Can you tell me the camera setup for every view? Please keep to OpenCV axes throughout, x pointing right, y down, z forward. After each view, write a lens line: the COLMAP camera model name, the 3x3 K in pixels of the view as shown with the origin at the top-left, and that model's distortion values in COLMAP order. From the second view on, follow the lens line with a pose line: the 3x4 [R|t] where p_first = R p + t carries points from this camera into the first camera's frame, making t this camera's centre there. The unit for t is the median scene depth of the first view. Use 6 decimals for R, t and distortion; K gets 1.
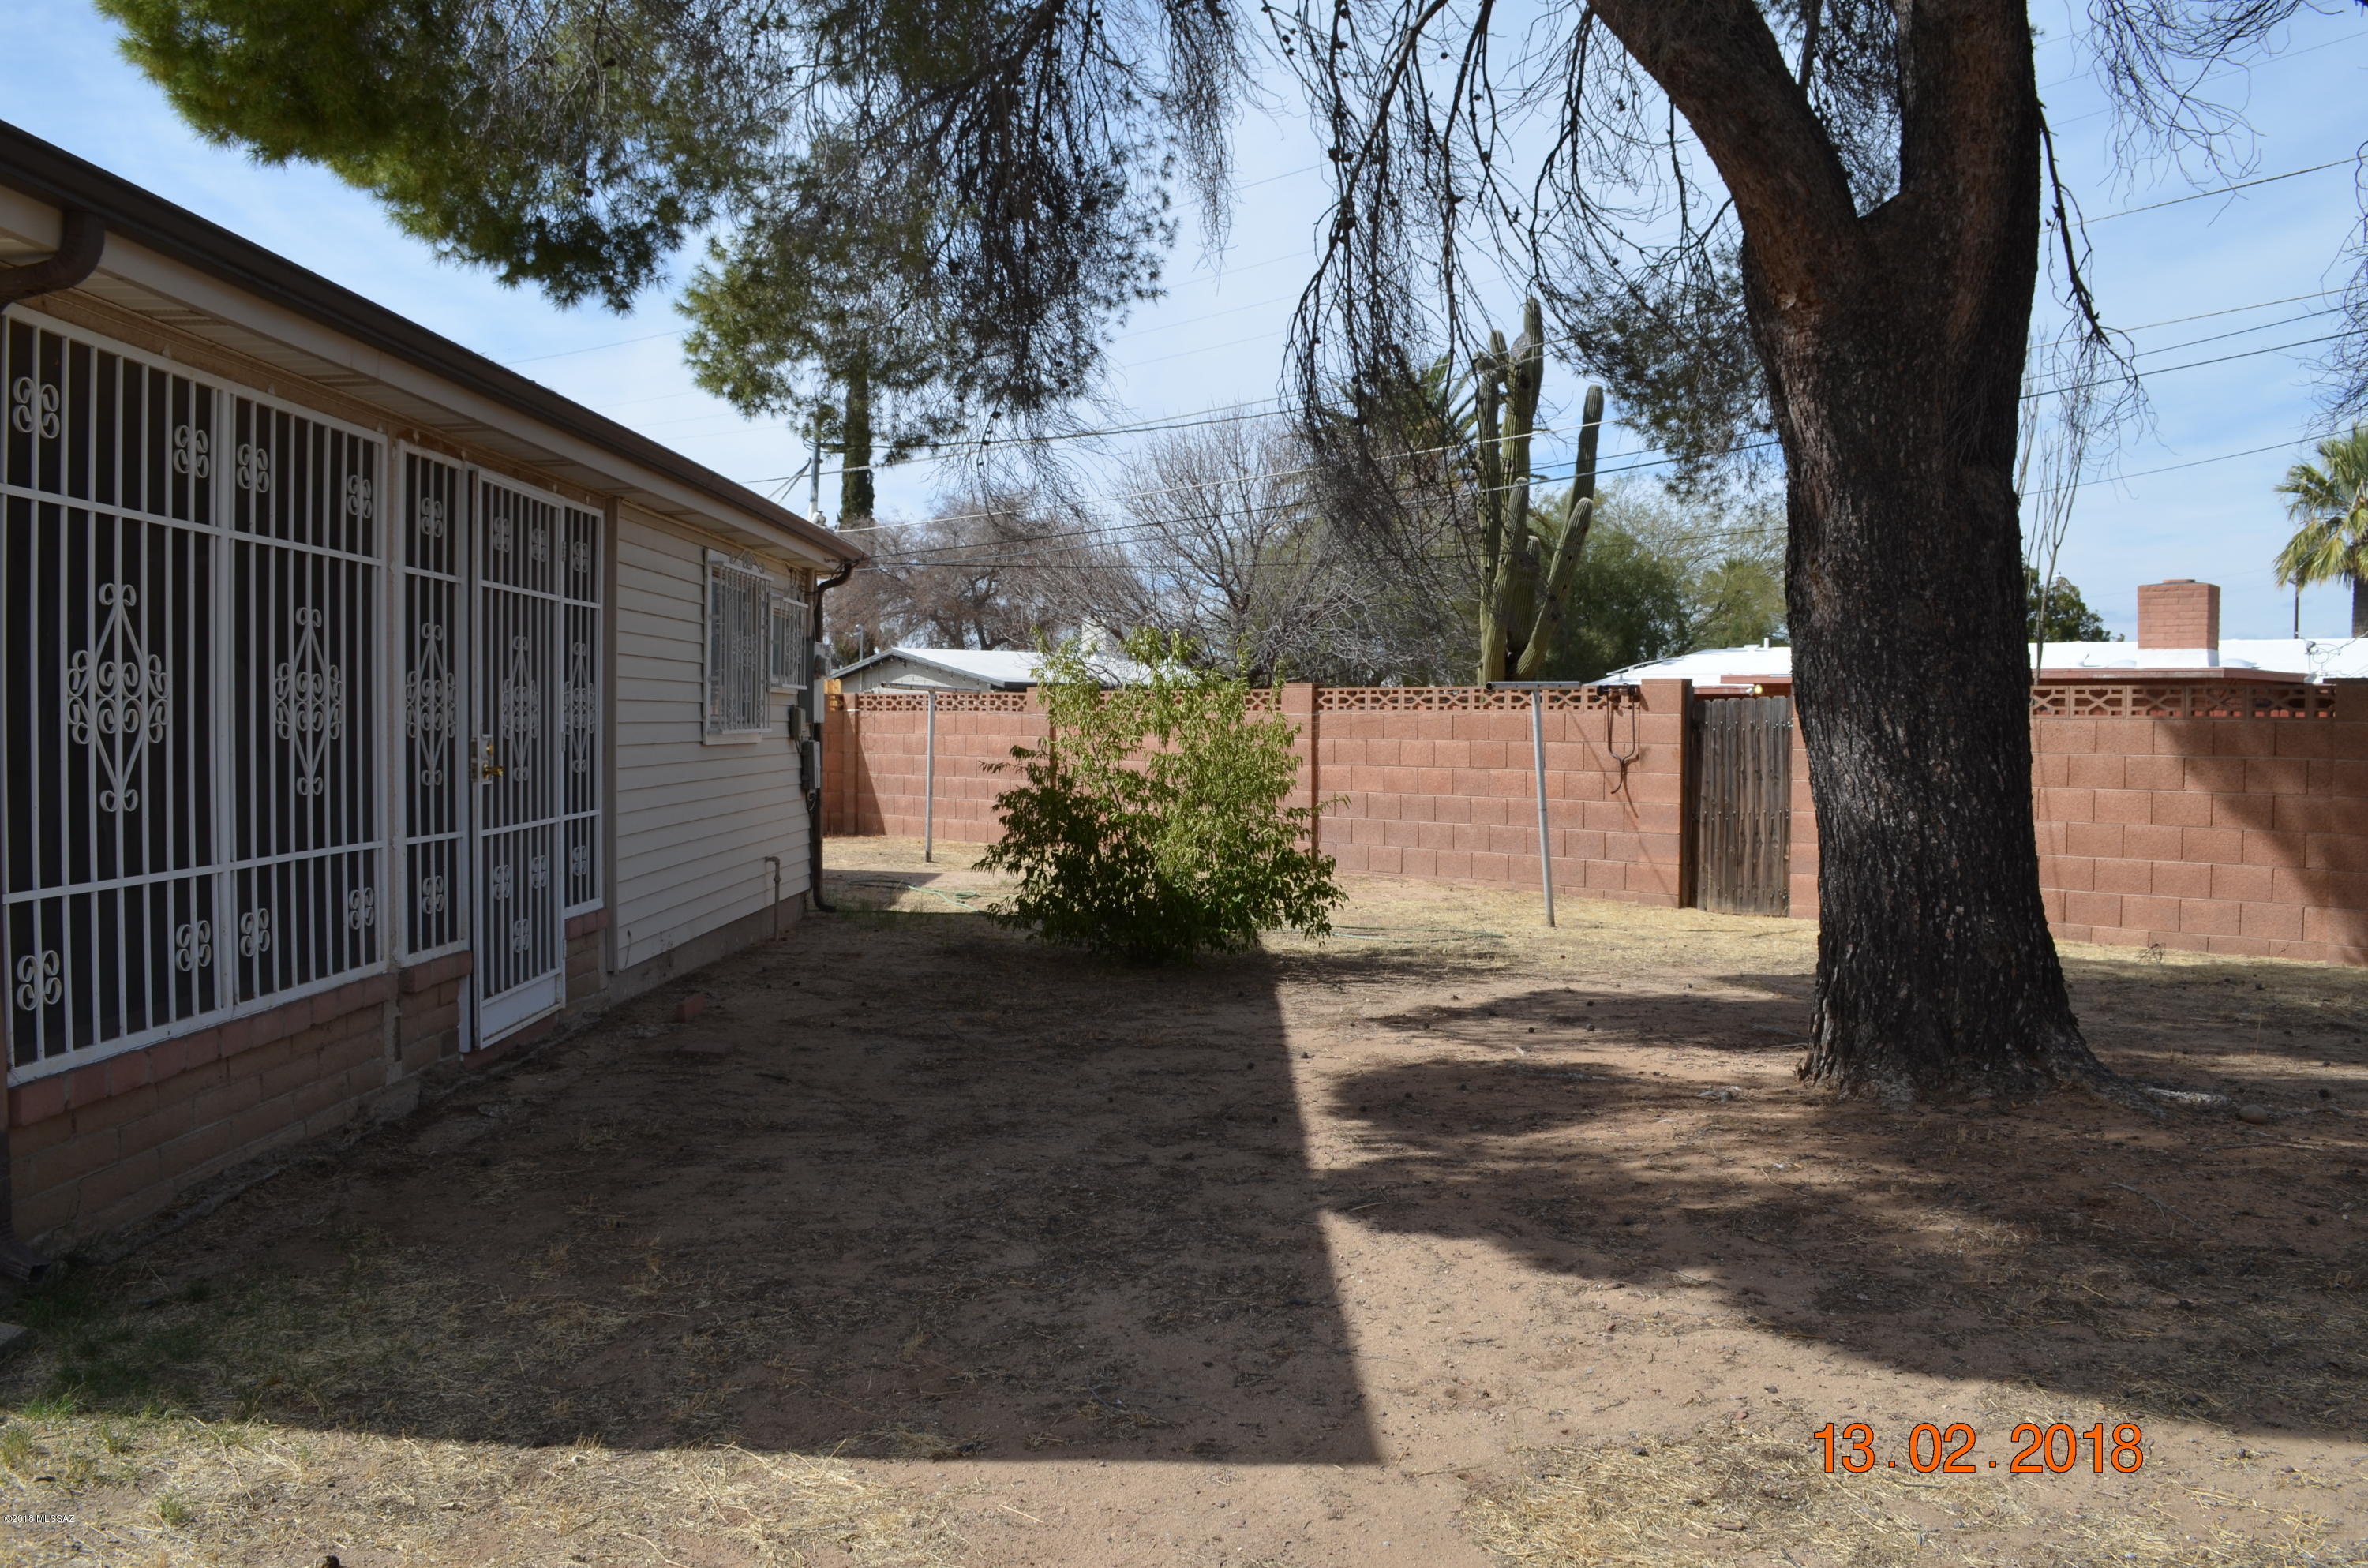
lens RADIAL K [[1913.5, 0, 1184.0], [0, 1913.5, 784.0], [0, 0, 1]] dist [-0.079716, 0.011867]
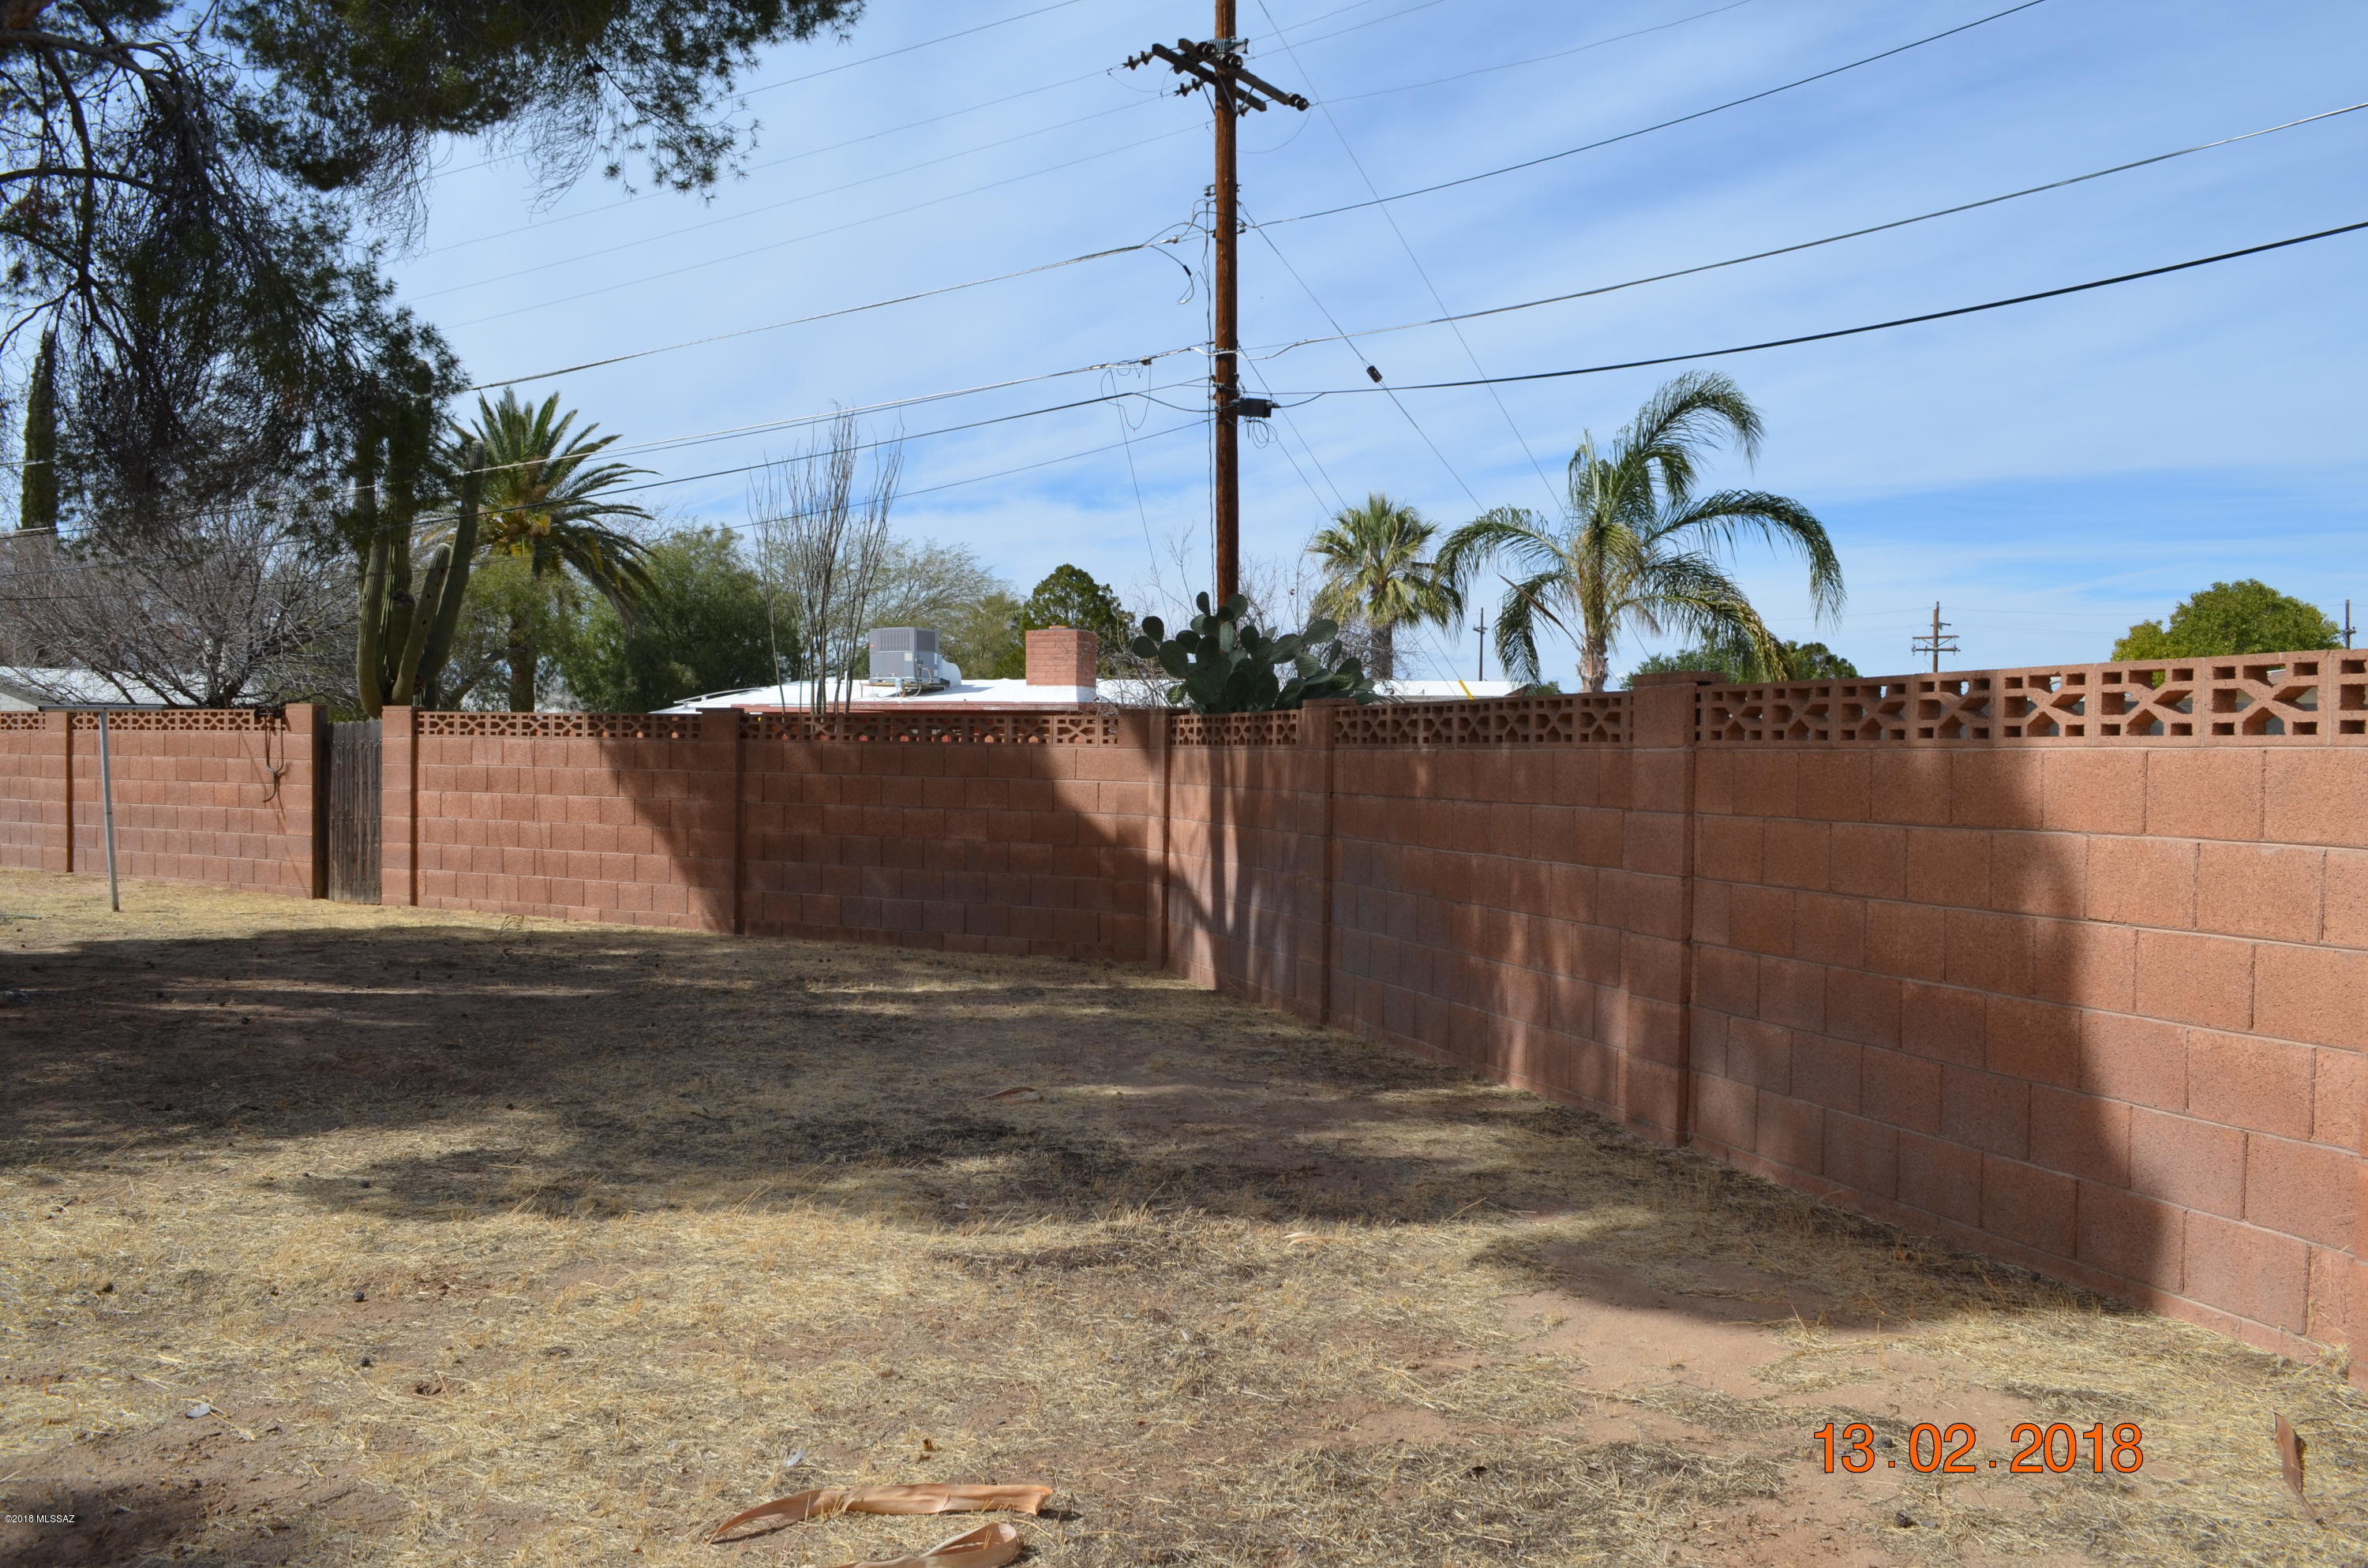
lens RADIAL K [[1920.1, 0, 1184.0], [0, 1920.1, 784.0], [0, 0, 1]] dist [-0.084412, 0.020834]
pose [[0.951407, 0.003208, 0.307919, 1.220692], [0.001226, 0.999898, -0.014206, 0.033440], [-0.307933, 0.013894, 0.951307, -0.827140]]
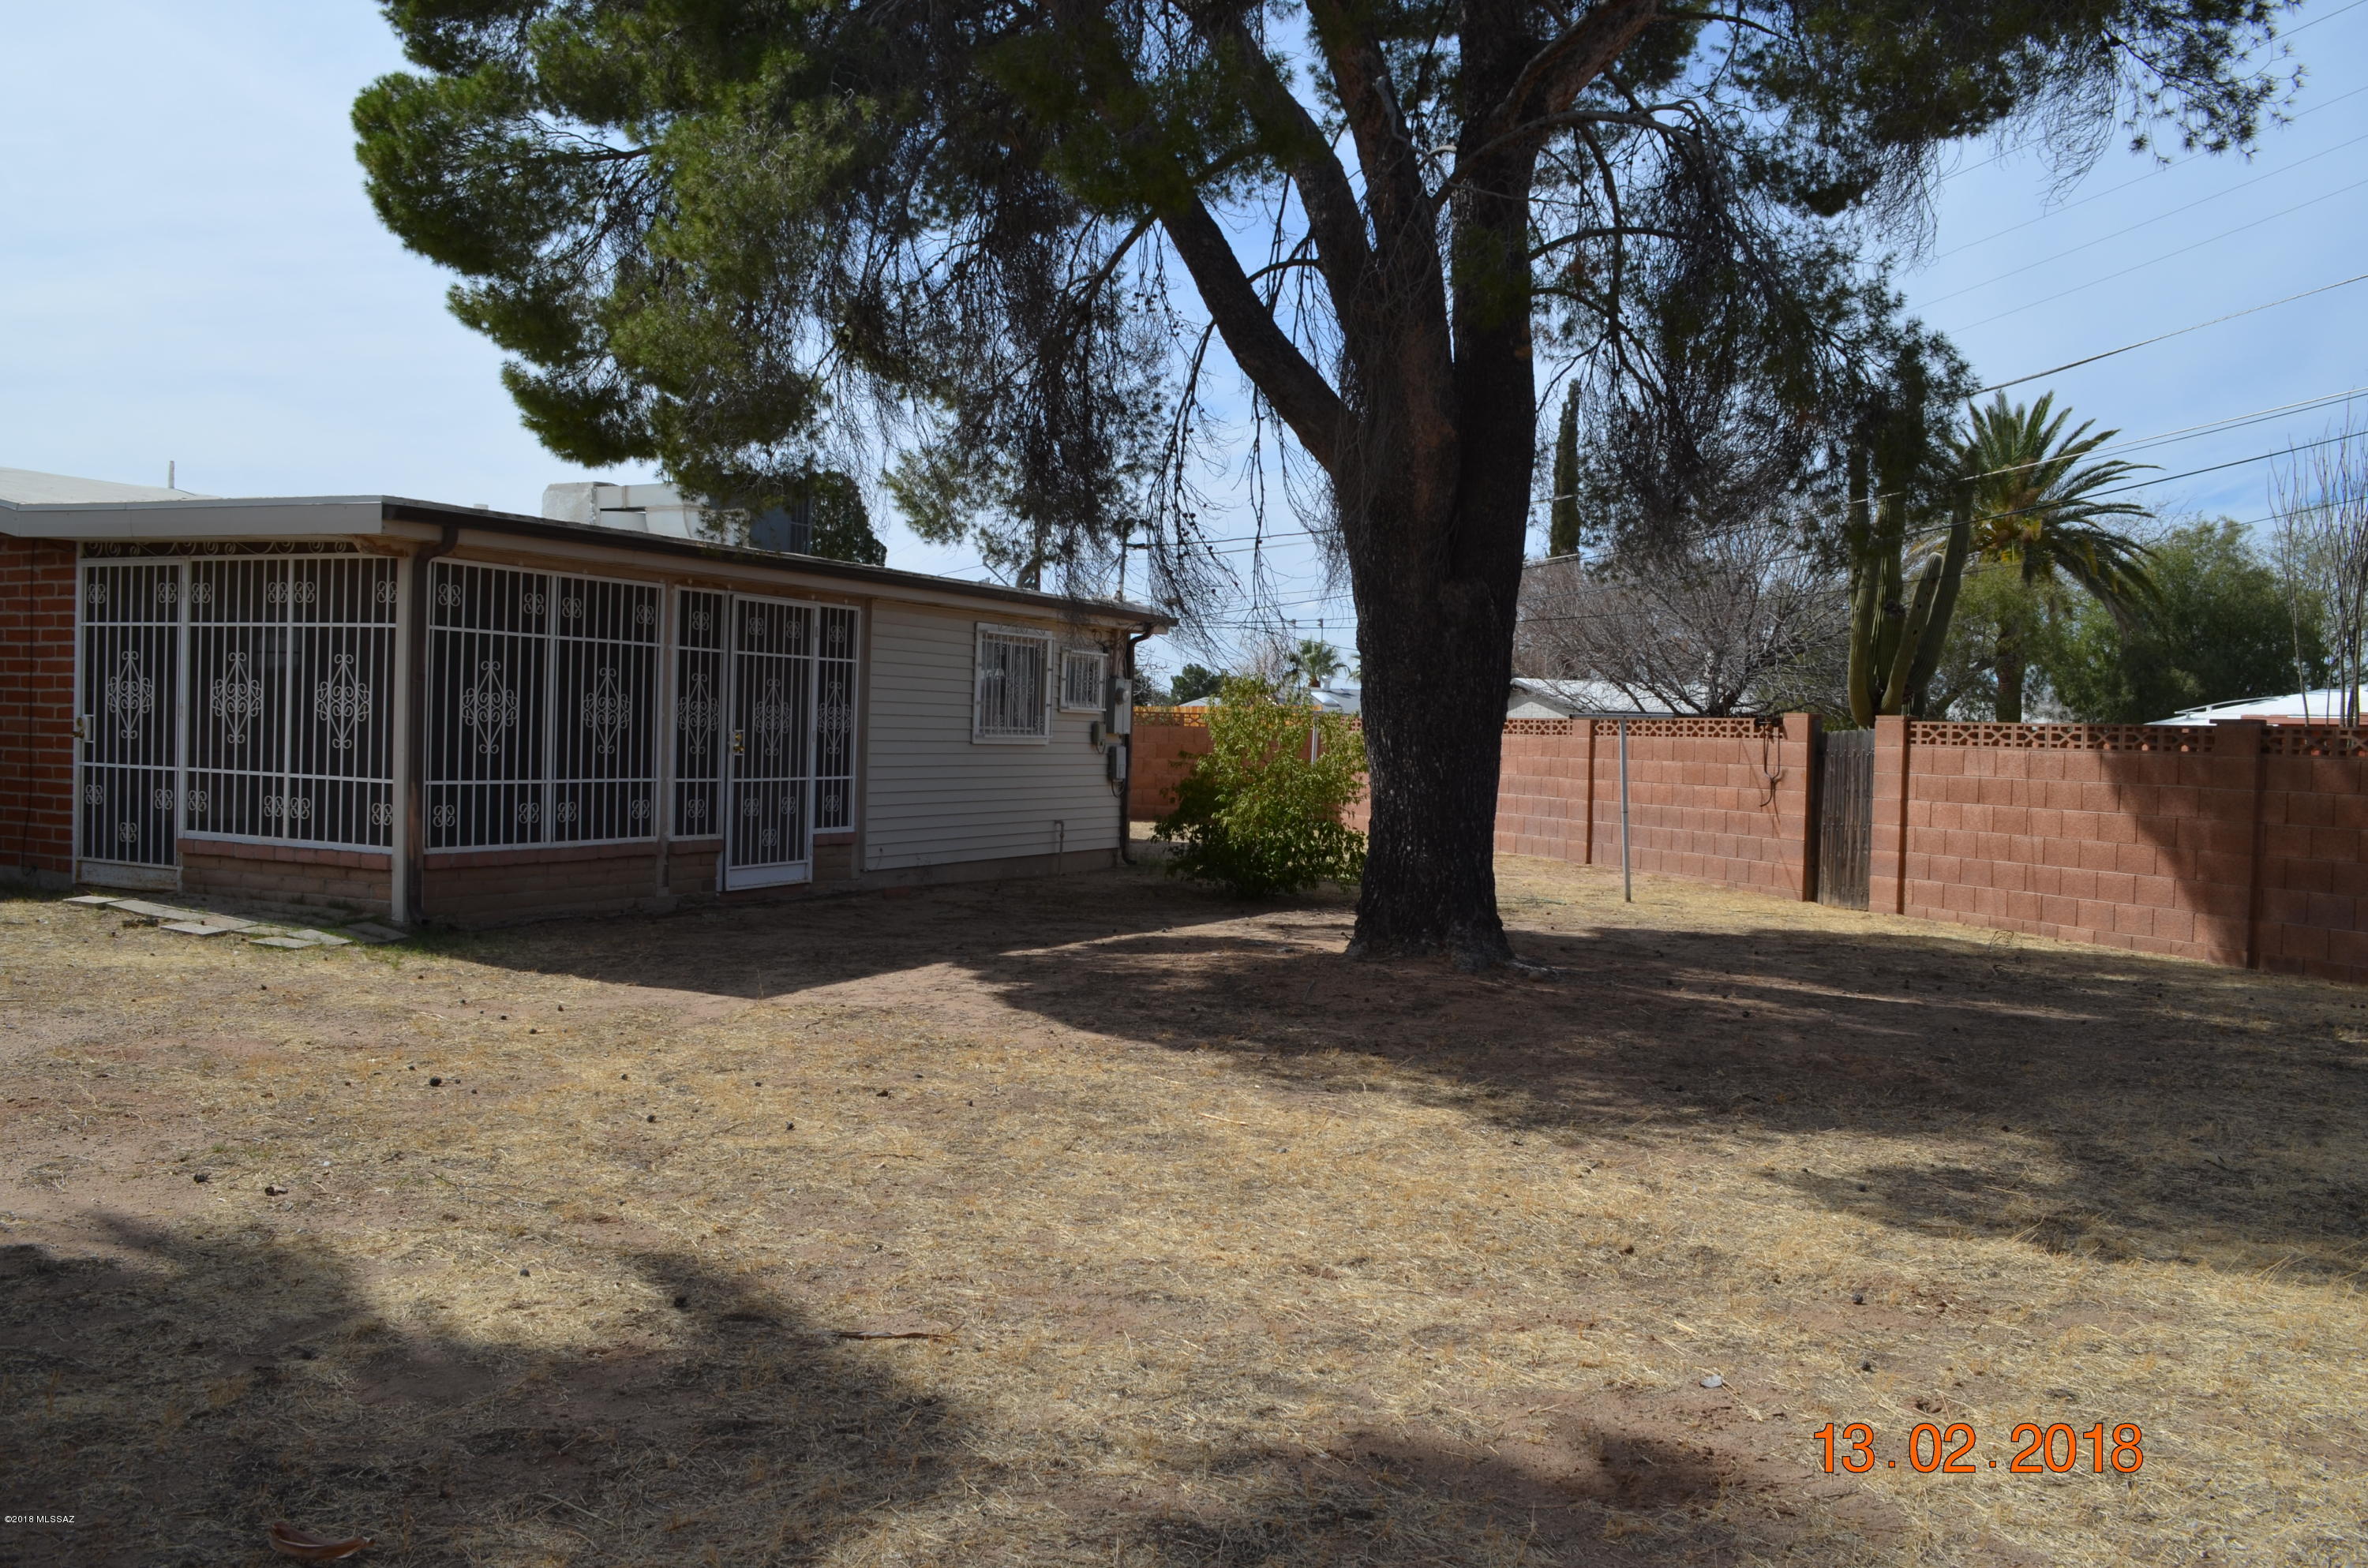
lens RADIAL K [[1920.1, 0, 1184.0], [0, 1920.1, 784.0], [0, 0, 1]] dist [-0.084412, 0.020834]
pose [[0.908205, 0.030546, -0.417410, 1.201459], [-0.036178, 0.999330, -0.005585, 0.032864], [0.416960, 0.020174, 0.908701, -0.820046]]
